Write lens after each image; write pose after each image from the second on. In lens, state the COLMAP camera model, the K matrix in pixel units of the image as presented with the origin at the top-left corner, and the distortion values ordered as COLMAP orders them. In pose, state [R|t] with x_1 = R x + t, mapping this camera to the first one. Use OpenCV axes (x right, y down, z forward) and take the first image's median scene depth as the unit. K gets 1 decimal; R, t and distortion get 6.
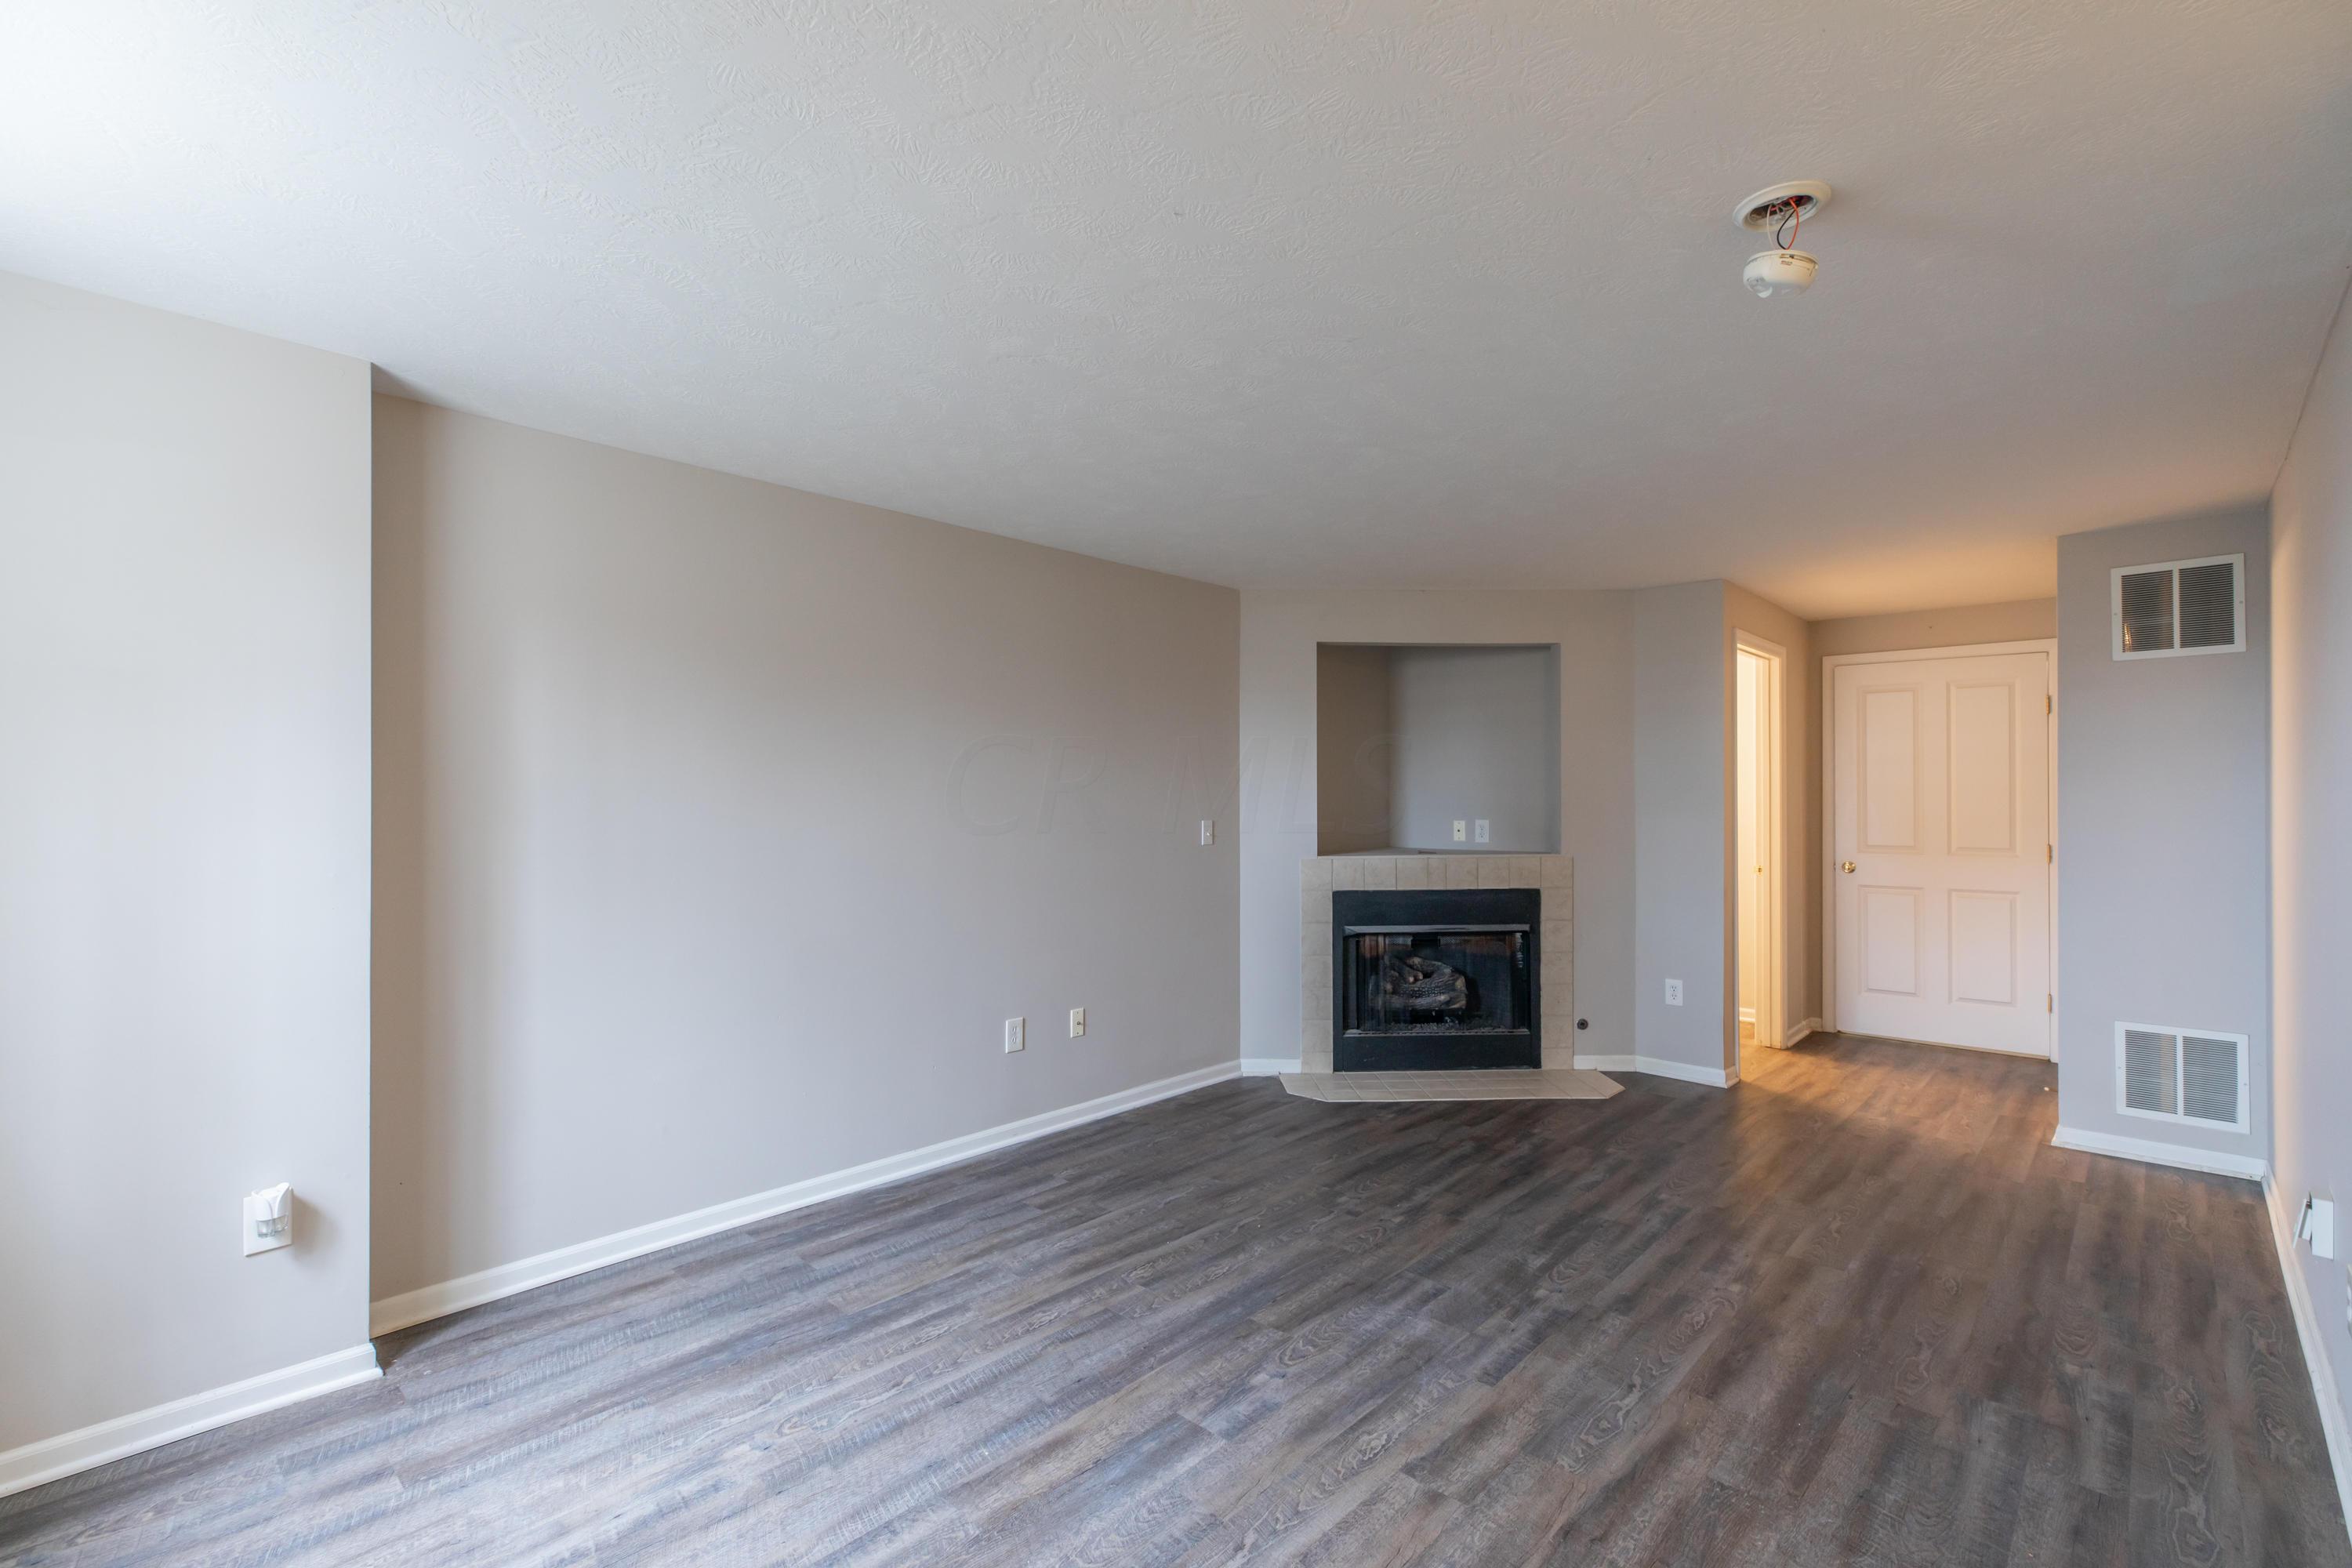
lens RADIAL K [[1049.6, 0, 1176.6], [0, 1049.6, 788.6], [0, 0, 1]] dist [0.003705, -0.000538]
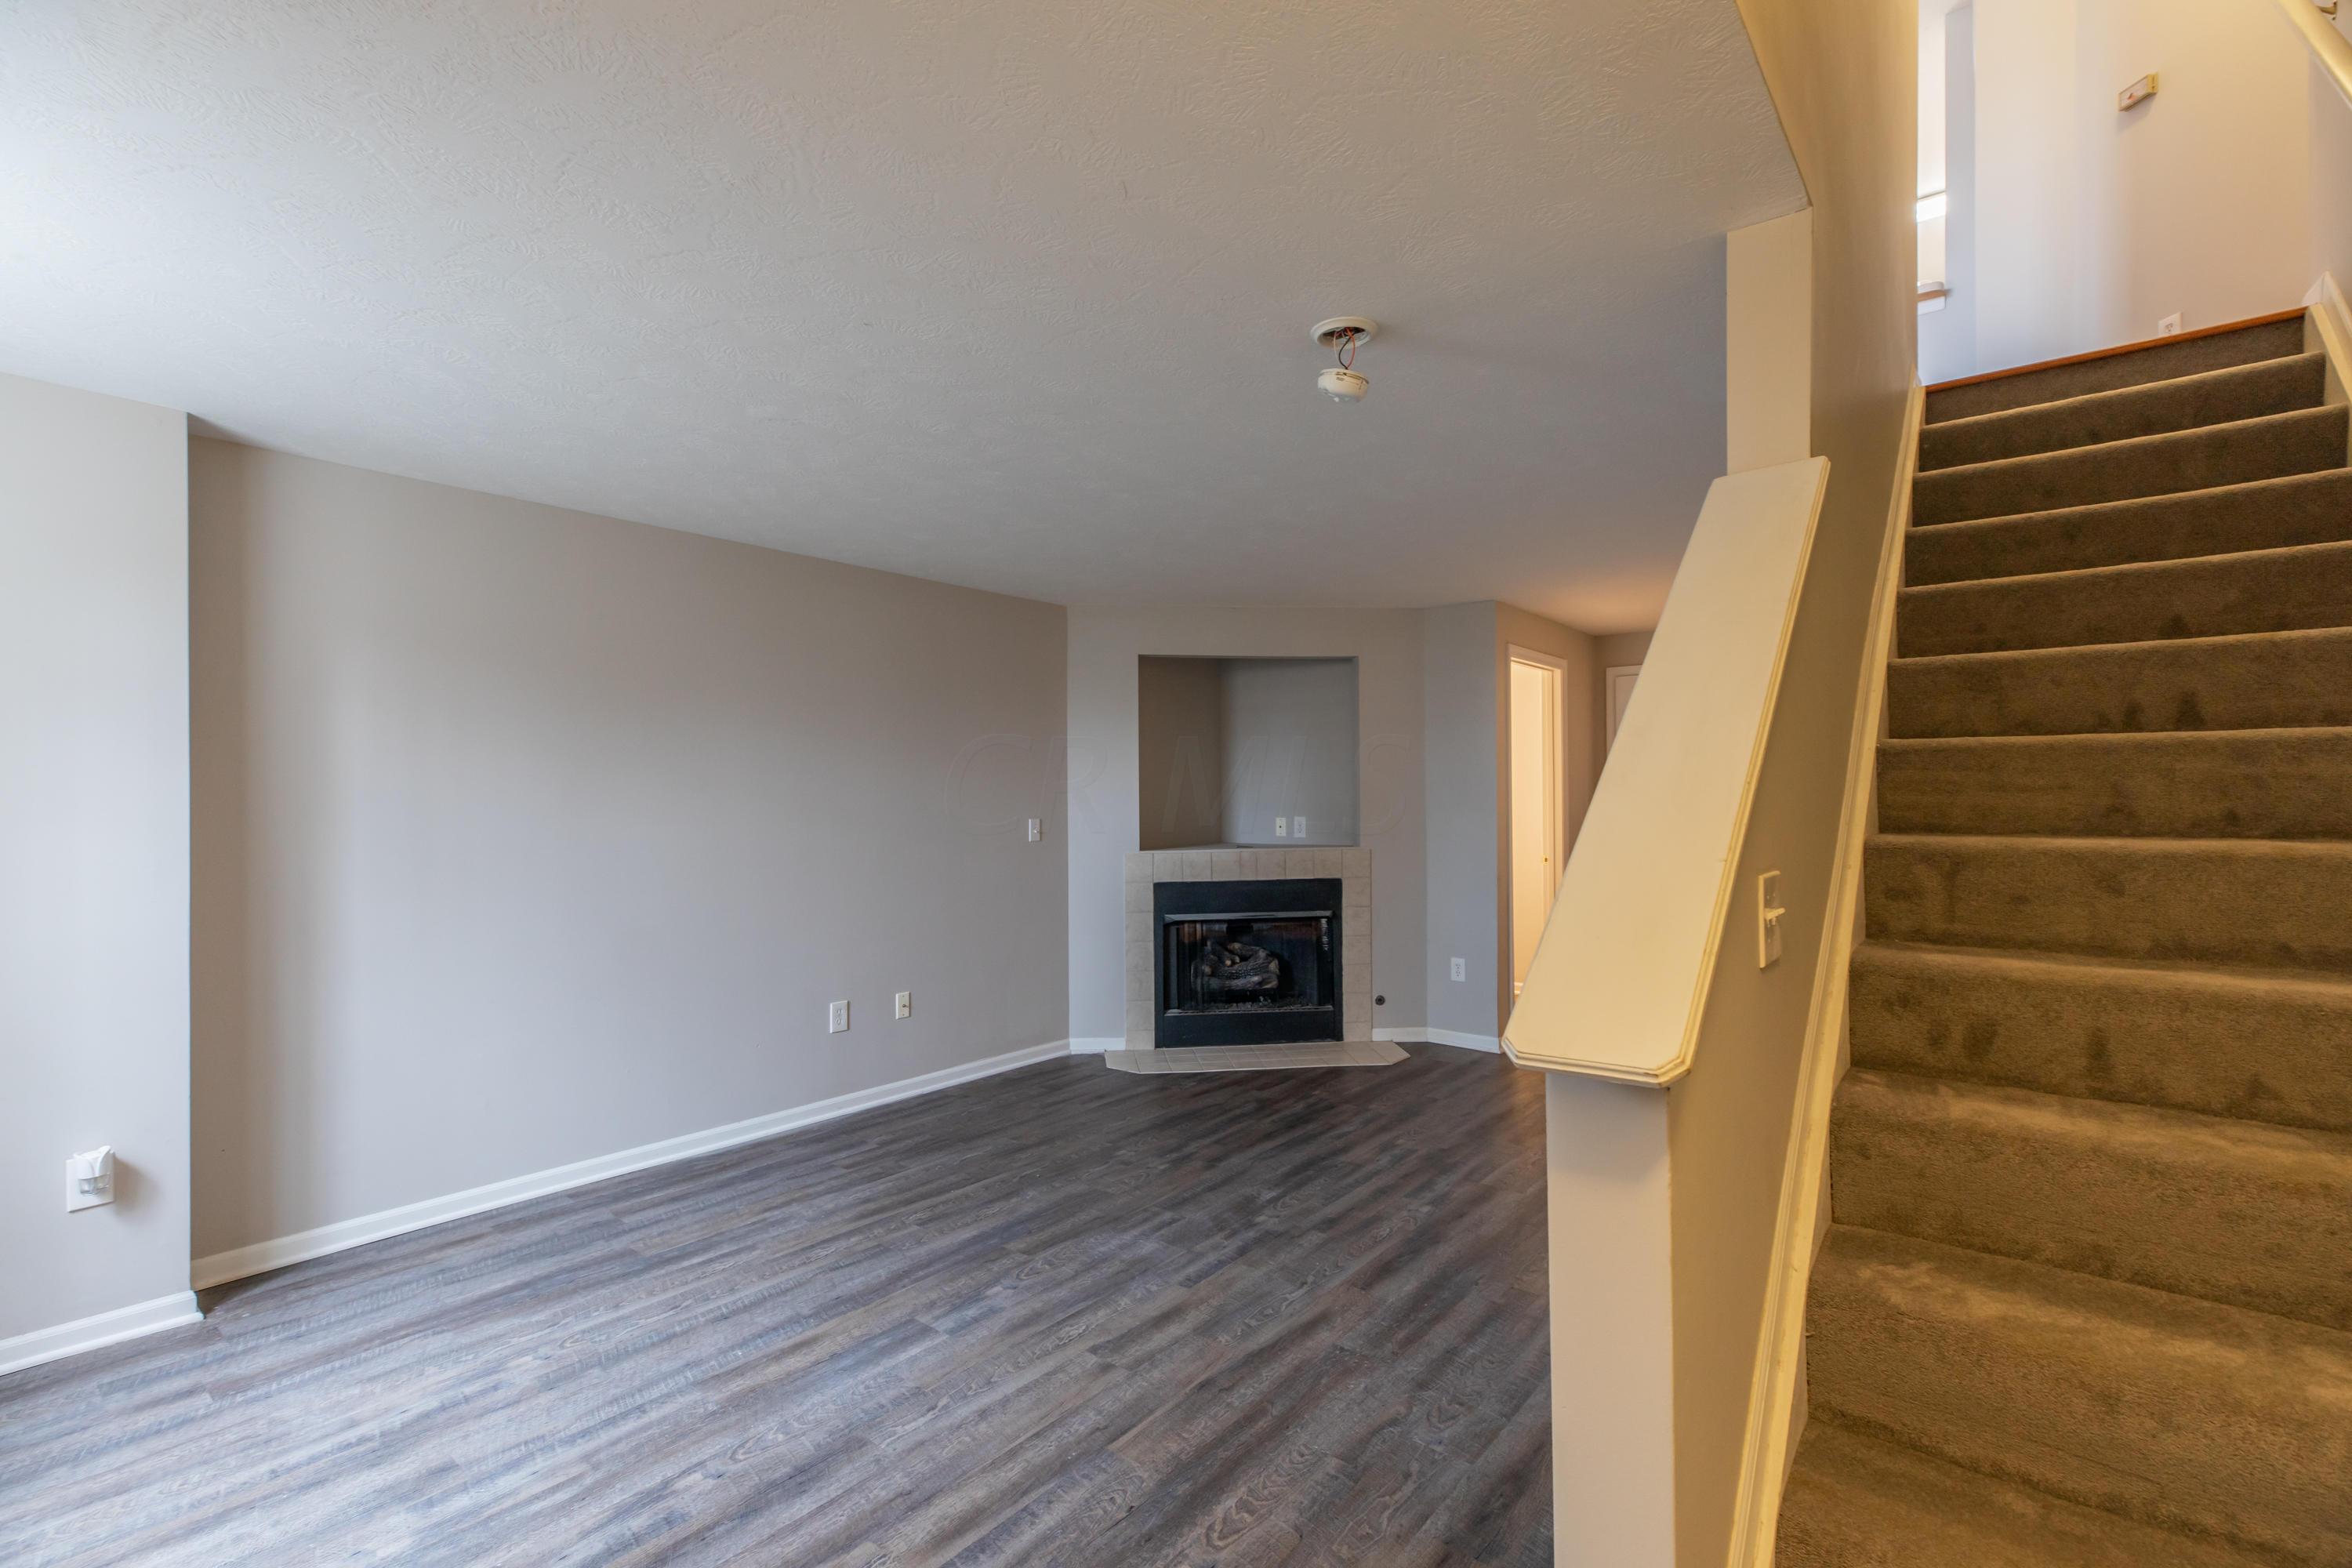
lens RADIAL K [[1049.6, 0, 1176.3], [0, 1049.6, 788.6], [0, 0, 1]] dist [0.003705, -0.000538]
pose [[0.997555, -0.005332, 0.069679, 0.181509], [0.005335, 0.999986, 0.000142, -0.000161], [-0.069678, 0.000230, 0.997569, -0.168643]]
